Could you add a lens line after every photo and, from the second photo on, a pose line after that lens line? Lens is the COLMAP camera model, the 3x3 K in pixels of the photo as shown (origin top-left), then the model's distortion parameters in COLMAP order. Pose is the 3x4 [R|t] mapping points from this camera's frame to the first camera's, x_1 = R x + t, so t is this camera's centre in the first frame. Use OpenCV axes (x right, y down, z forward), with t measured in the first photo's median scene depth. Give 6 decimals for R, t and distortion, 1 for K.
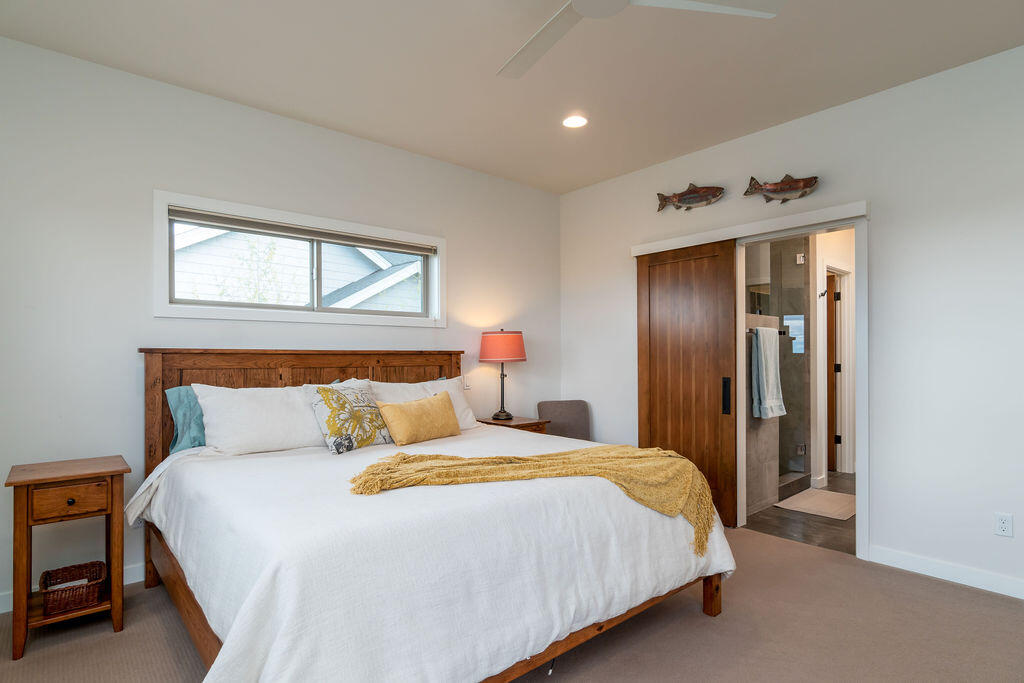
lens RADIAL K [[526.5, 0, 510.2], [0, 526.5, 355.1], [0, 0, 1]] dist [-0.000237, -0.000081]
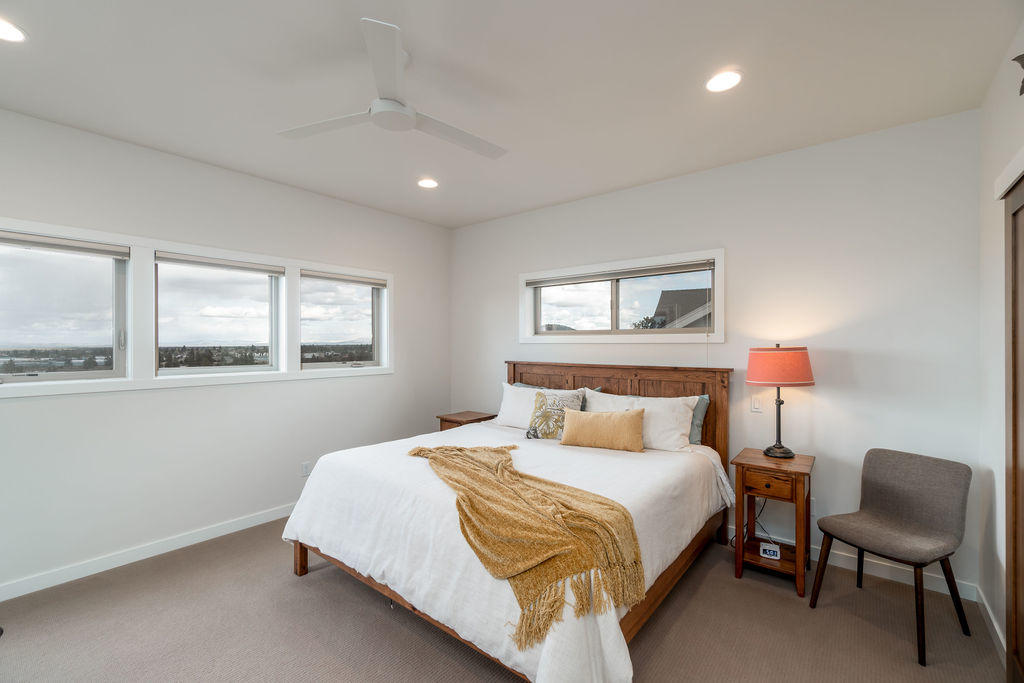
lens RADIAL K [[443.4, 0, 512.0], [0, 443.4, 341.5], [0, 0, 1]] dist [-0.000754, 0.000032]
pose [[0.190633, -0.004679, -0.981650, 0.650149], [-0.000364, 0.999988, -0.004837, -0.056477], [0.981661, 0.001279, 0.190629, 0.534922]]
